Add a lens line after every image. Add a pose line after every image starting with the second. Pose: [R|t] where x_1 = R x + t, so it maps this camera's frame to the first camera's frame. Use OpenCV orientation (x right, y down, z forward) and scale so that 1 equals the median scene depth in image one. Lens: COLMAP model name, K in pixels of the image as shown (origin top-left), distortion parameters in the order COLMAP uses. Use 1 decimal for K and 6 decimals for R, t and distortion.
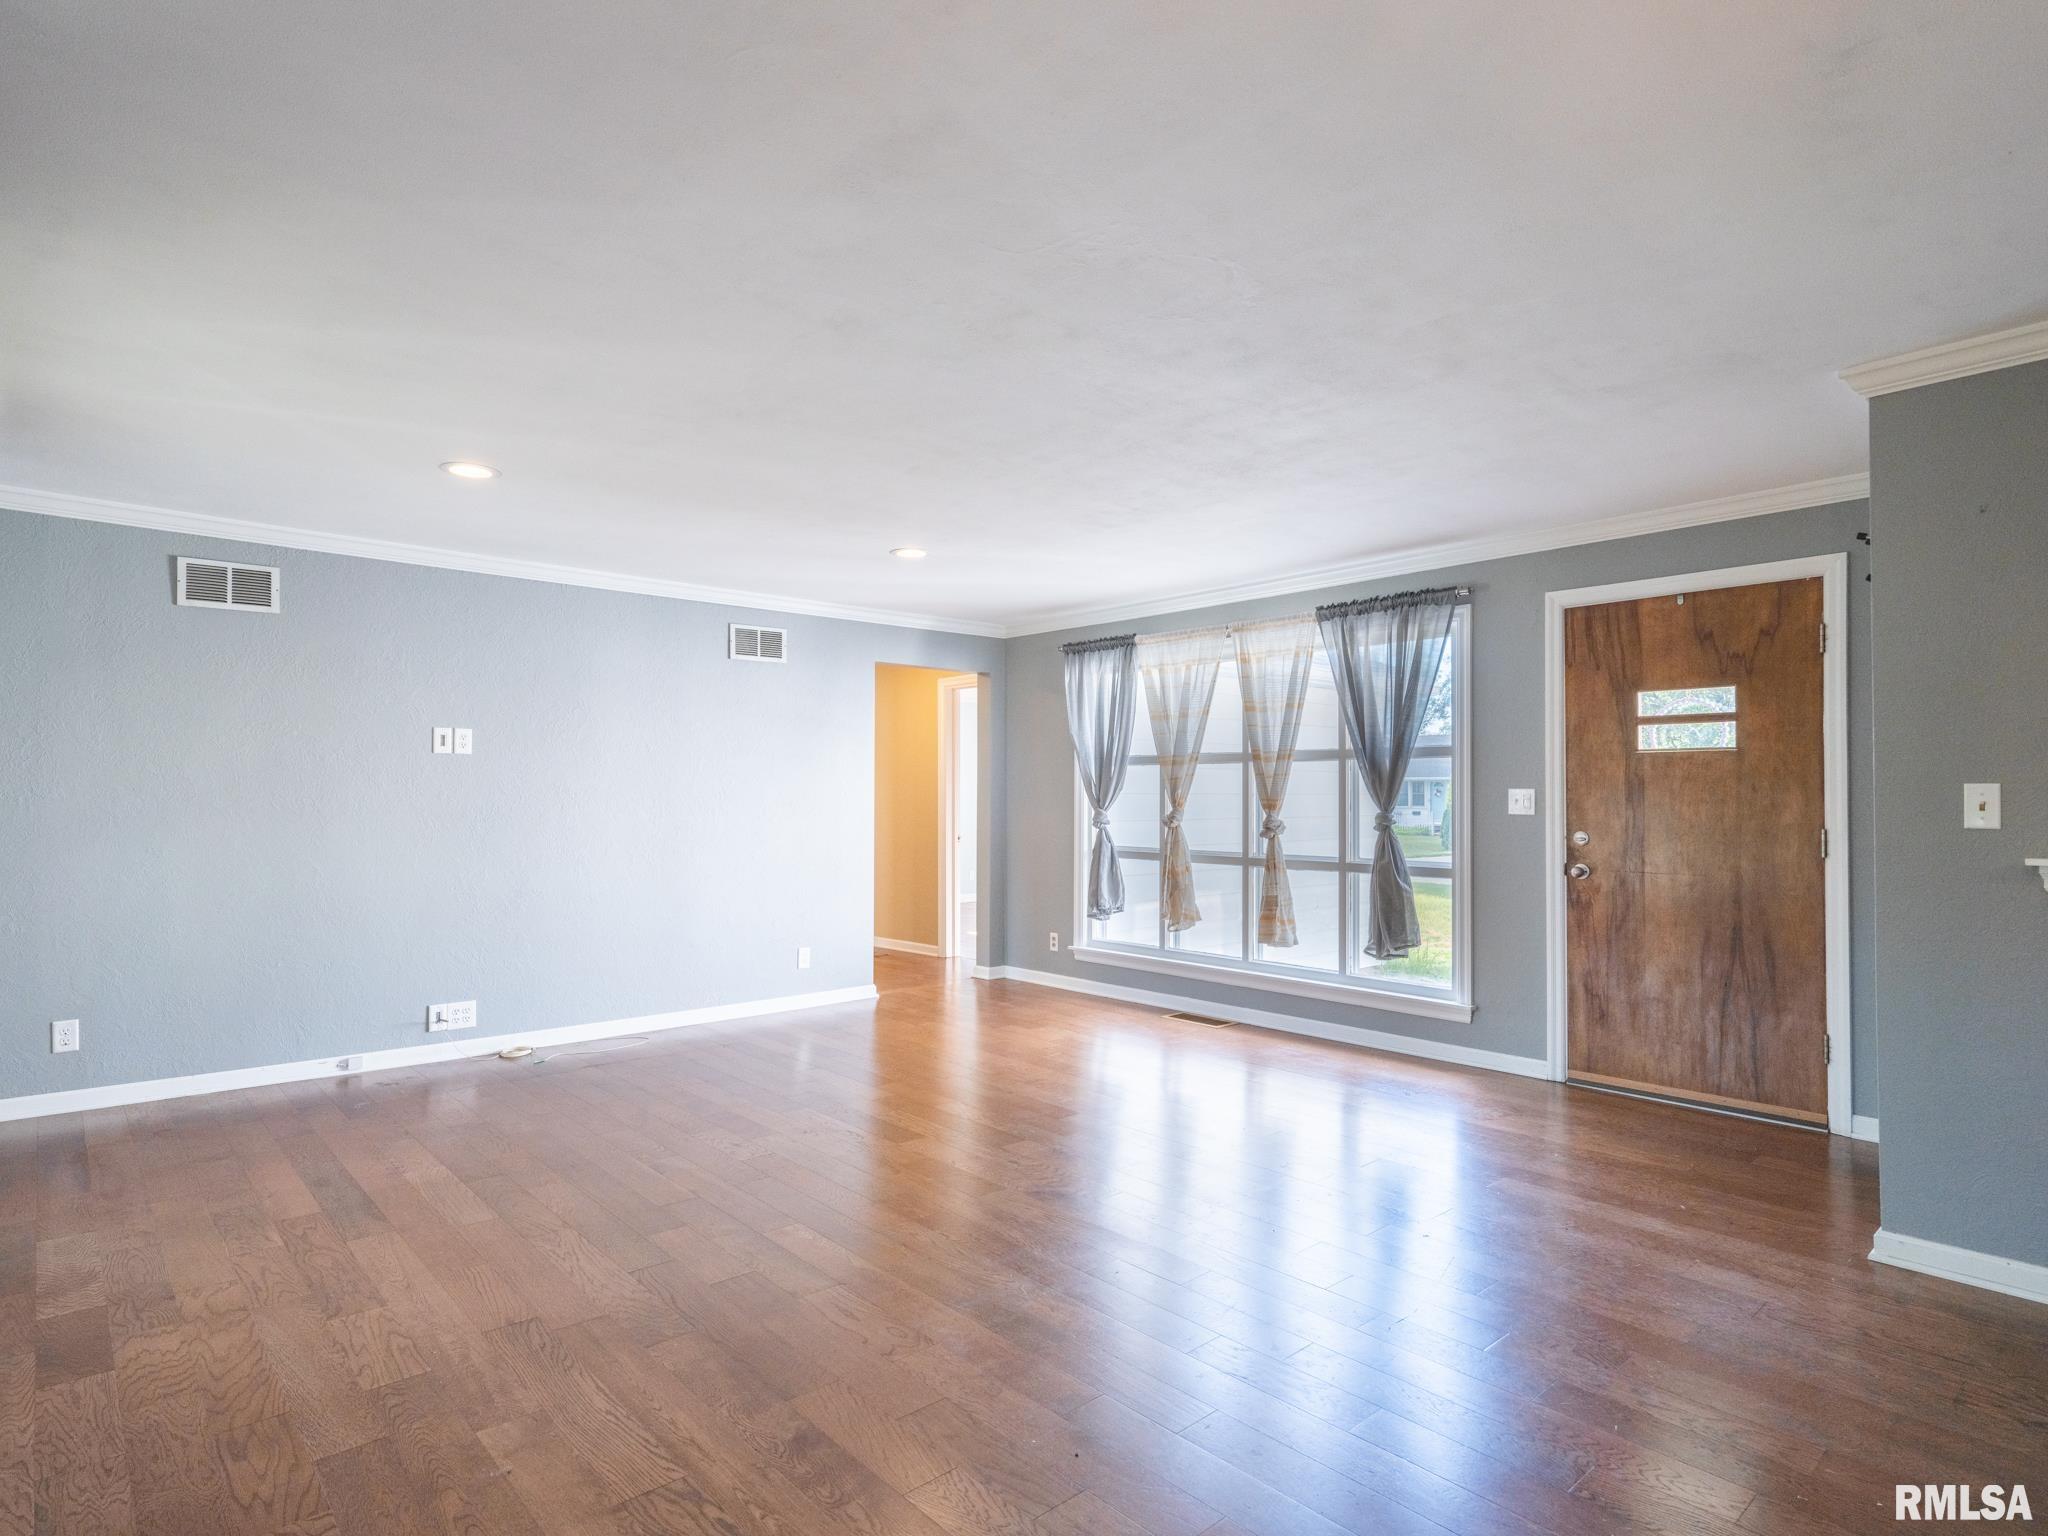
lens RADIAL K [[1106.1, 0, 1020.4], [0, 1106.1, 775.9], [0, 0, 1]] dist [0.012350, -0.008926]
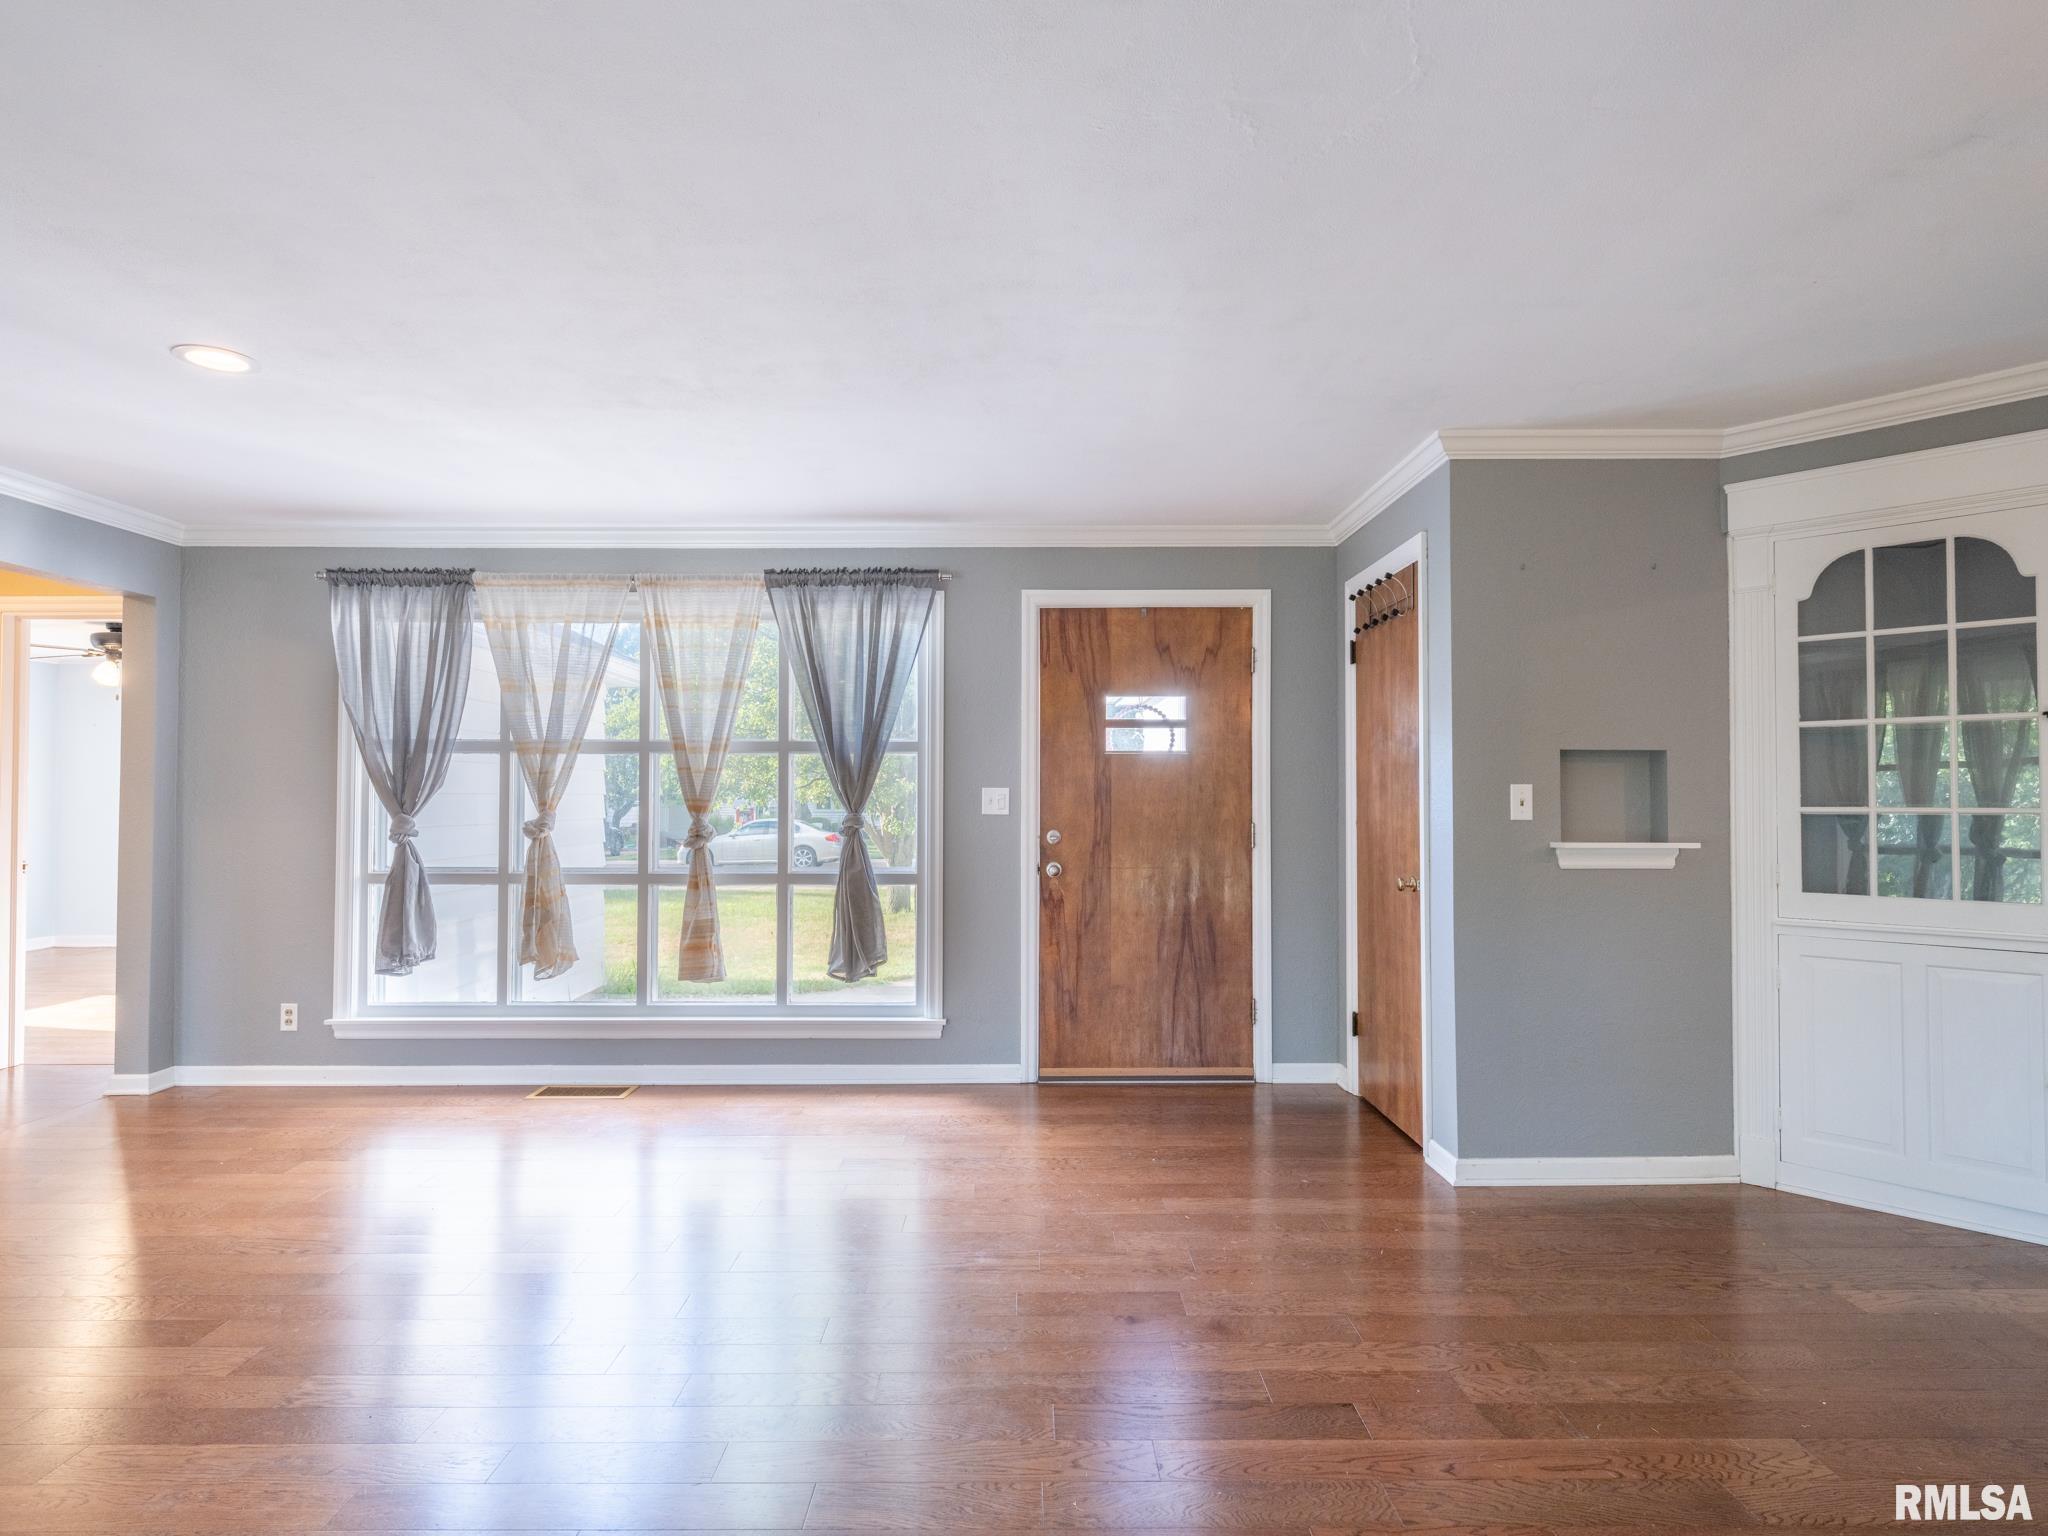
lens RADIAL K [[1106.1, 0, 1020.4], [0, 1106.1, 775.9], [0, 0, 1]] dist [0.012350, -0.008926]
pose [[0.662352, 0.013334, 0.749074, -0.249755], [-0.012523, 0.999899, -0.006726, 0.007093], [-0.749088, -0.004926, 0.662452, 0.327203]]
